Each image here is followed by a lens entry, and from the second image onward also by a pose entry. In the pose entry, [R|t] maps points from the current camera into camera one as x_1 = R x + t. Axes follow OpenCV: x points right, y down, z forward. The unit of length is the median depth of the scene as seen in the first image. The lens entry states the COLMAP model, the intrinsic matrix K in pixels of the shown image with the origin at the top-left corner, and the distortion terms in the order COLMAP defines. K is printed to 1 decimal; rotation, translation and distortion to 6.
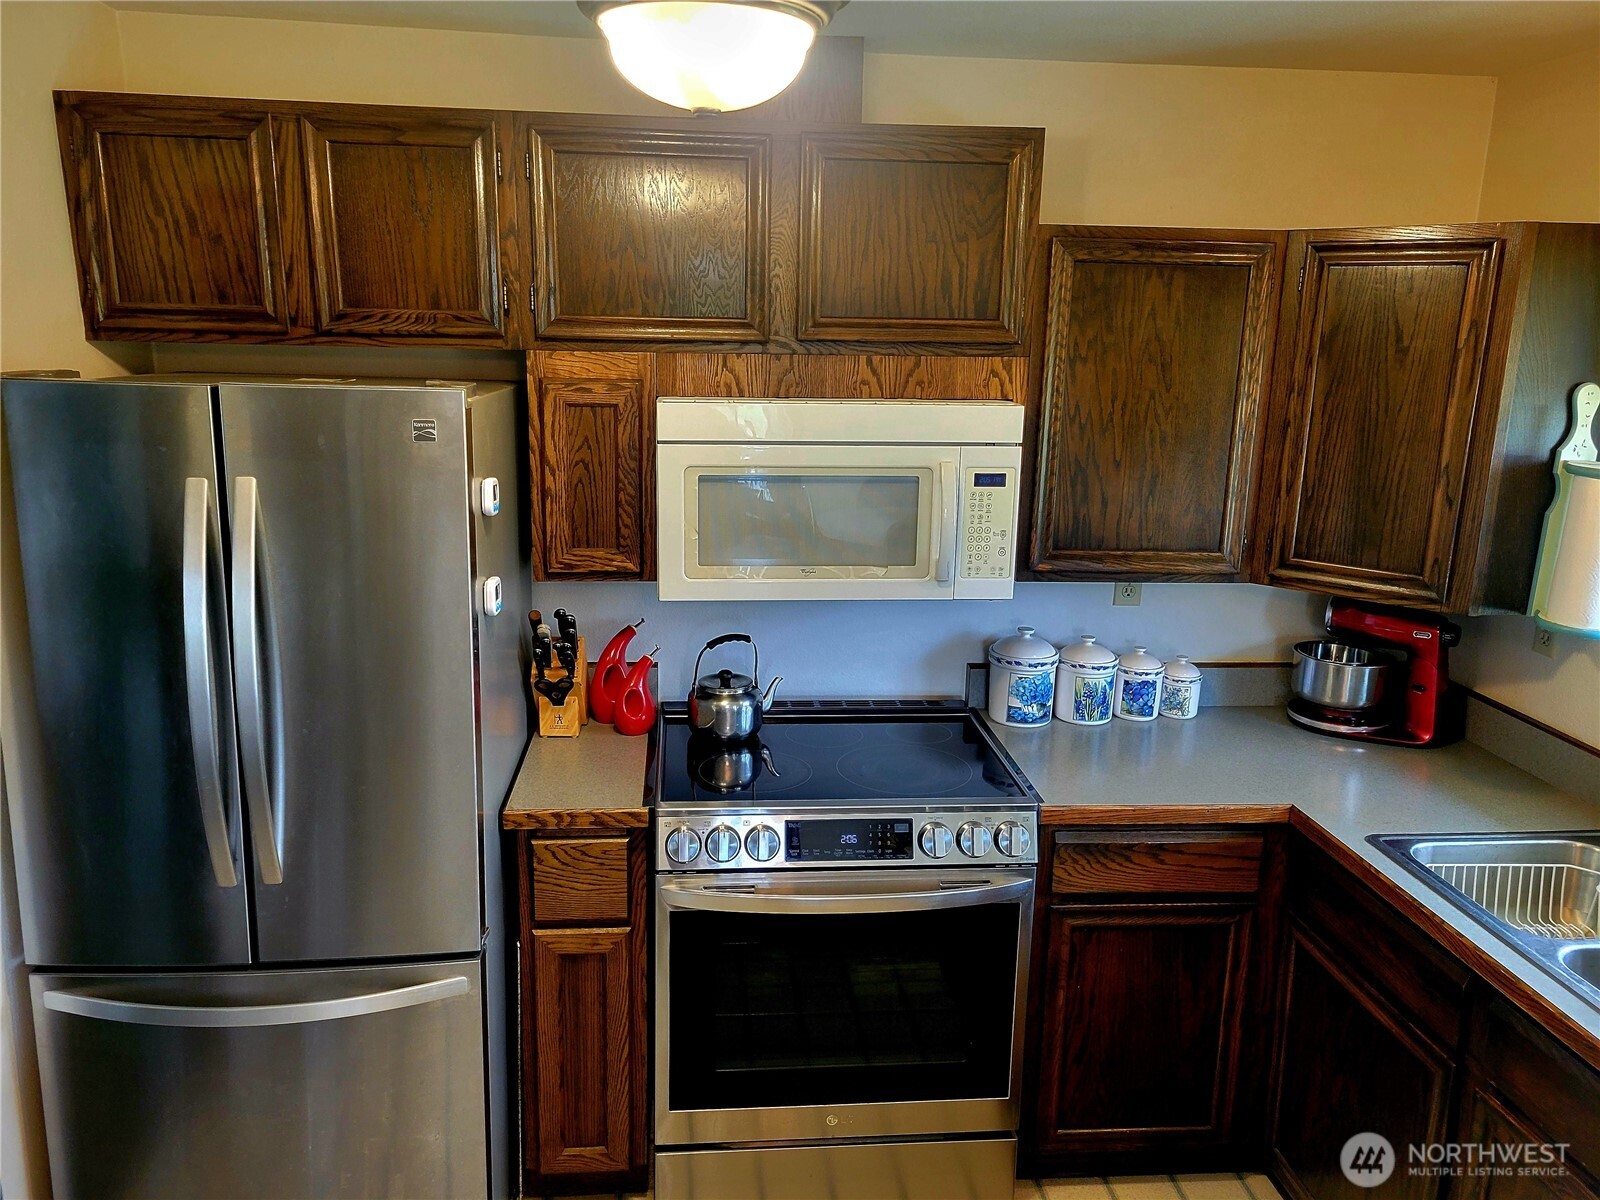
lens RADIAL K [[1209.2, 0, 799.7], [0, 1209.2, 587.6], [0, 0, 1]] dist [0.051011, -0.021428]
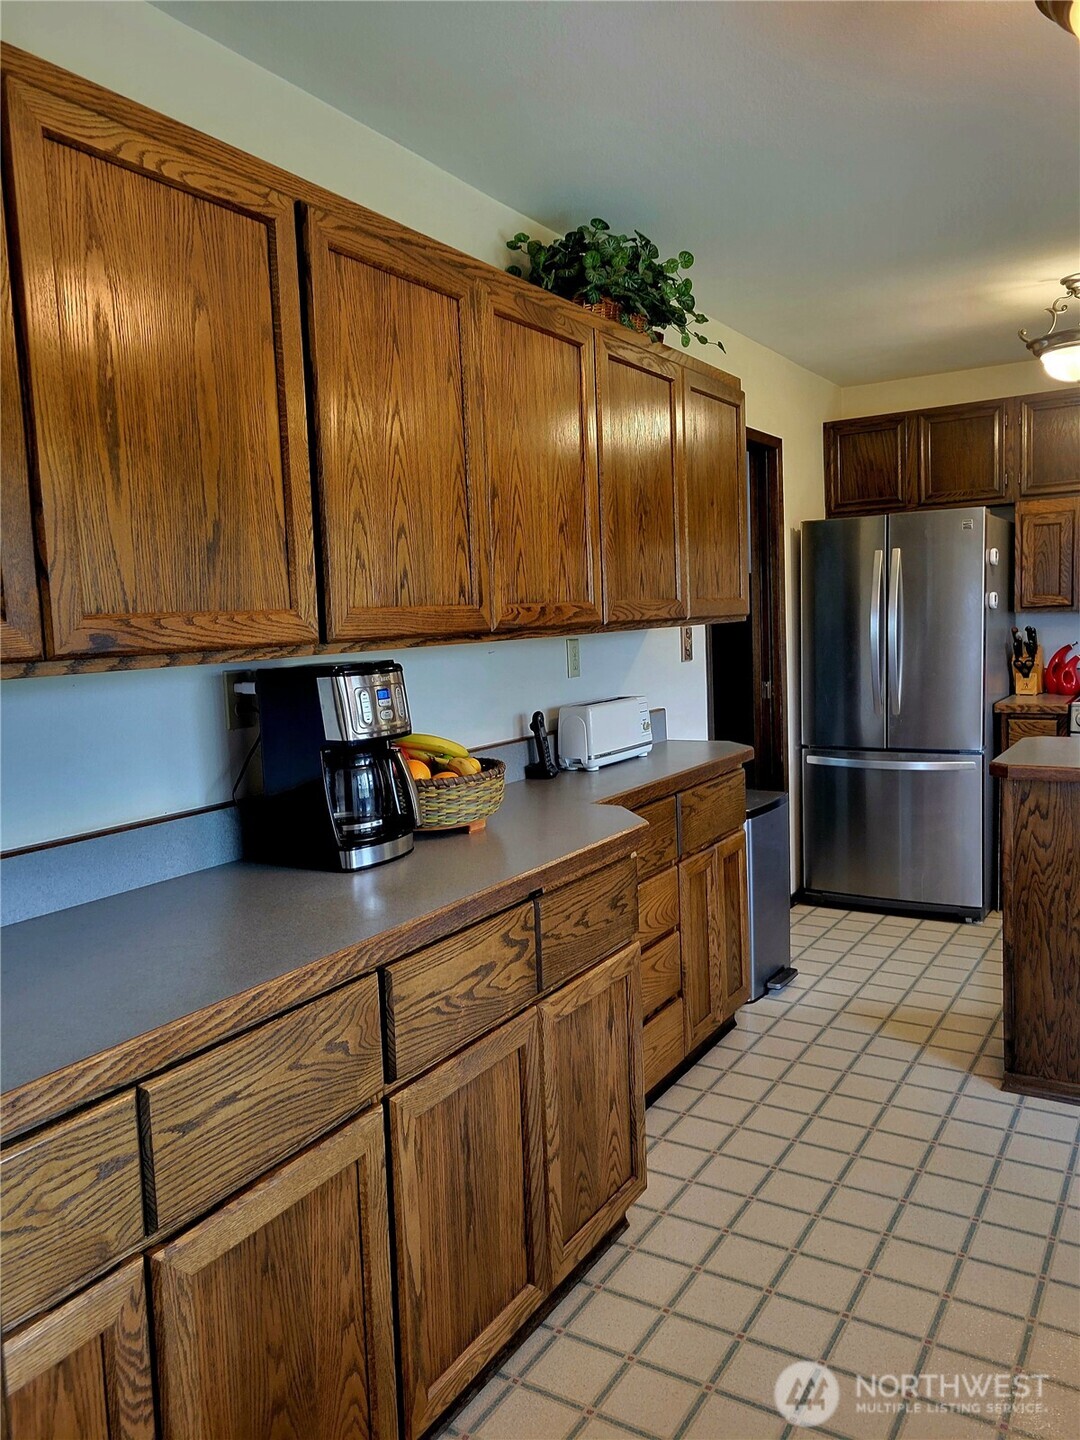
lens RADIAL K [[1088.3, 0, 532.5], [0, 1088.3, 715.4], [0, 0, 1]] dist [0.051011, -0.021428]
pose [[0.794403, 0.004133, -0.607377, 0.279836], [-0.080571, 0.991857, -0.098631, 0.438733], [0.602023, 0.127289, 0.788267, -1.002598]]
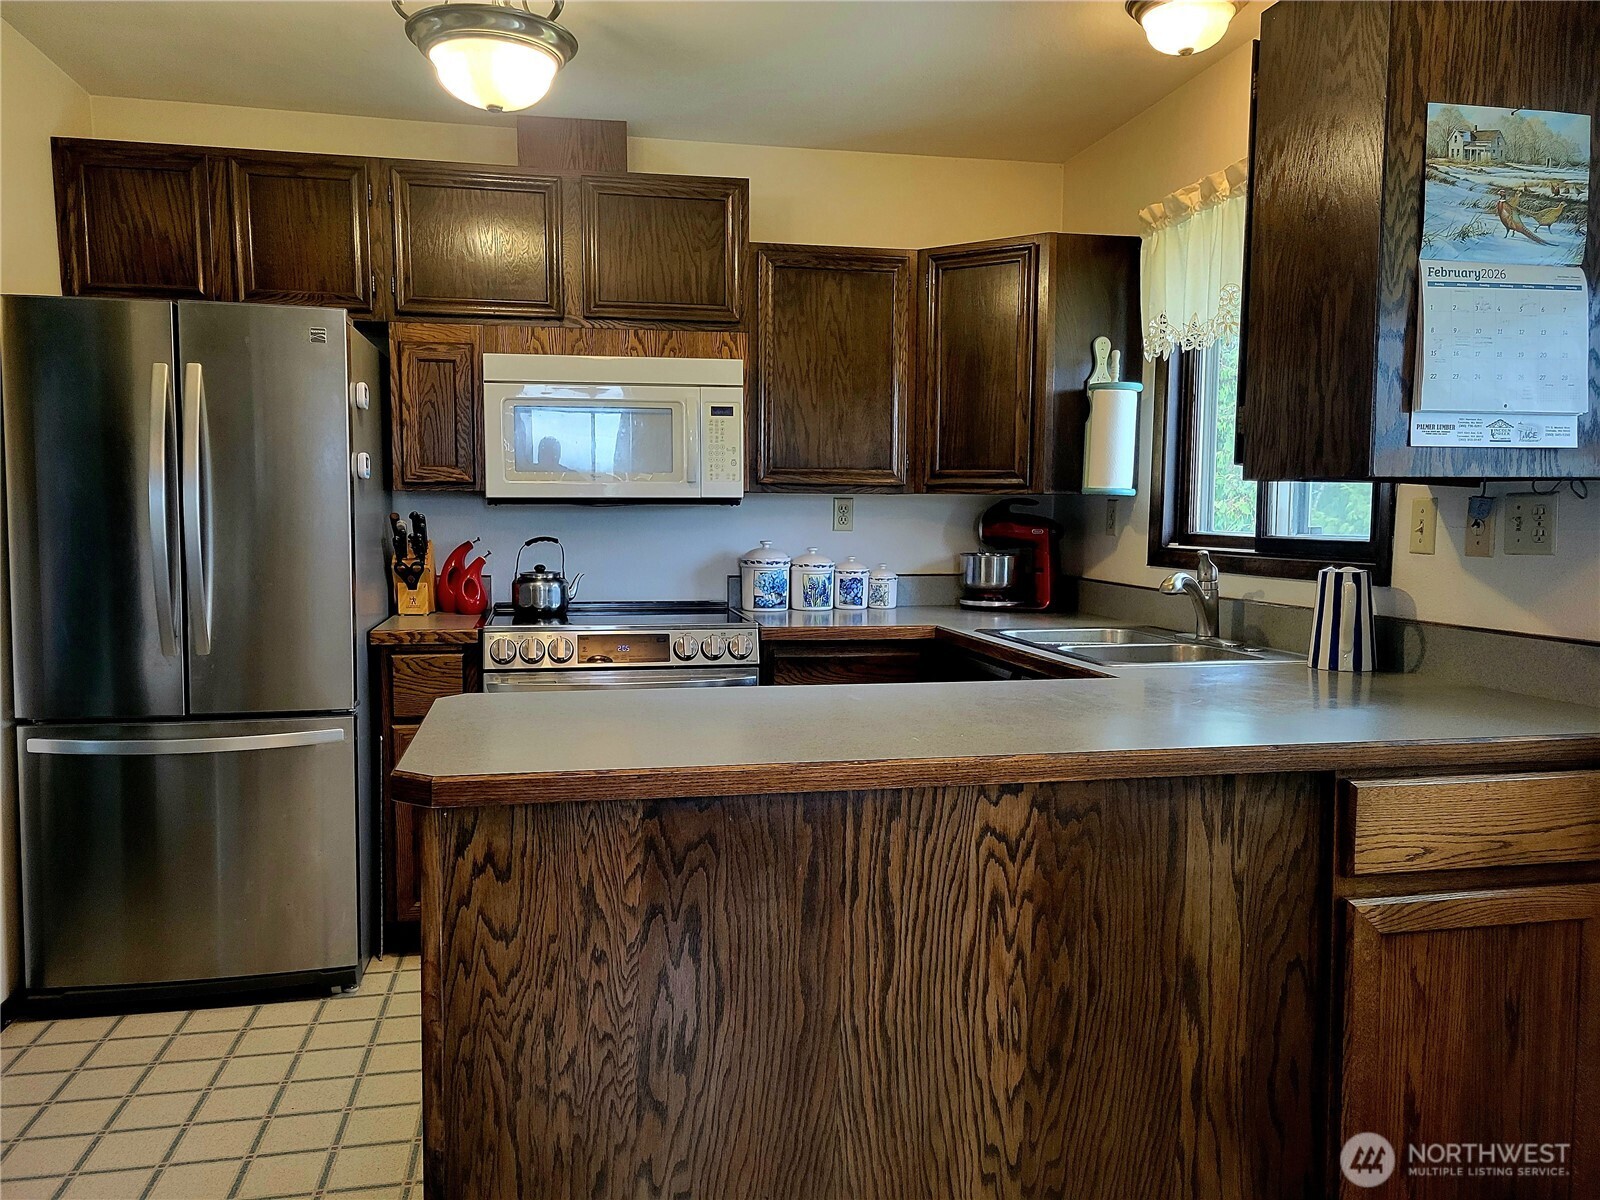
lens RADIAL K [[1209.2, 0, 793.8], [0, 1209.2, 602.6], [0, 0, 1]] dist [0.051011, -0.021428]
pose [[0.994678, -0.025987, 0.099700, 0.093069], [0.039765, 0.989522, -0.138801, 0.340476], [-0.095049, 0.142027, 0.985289, -0.392277]]
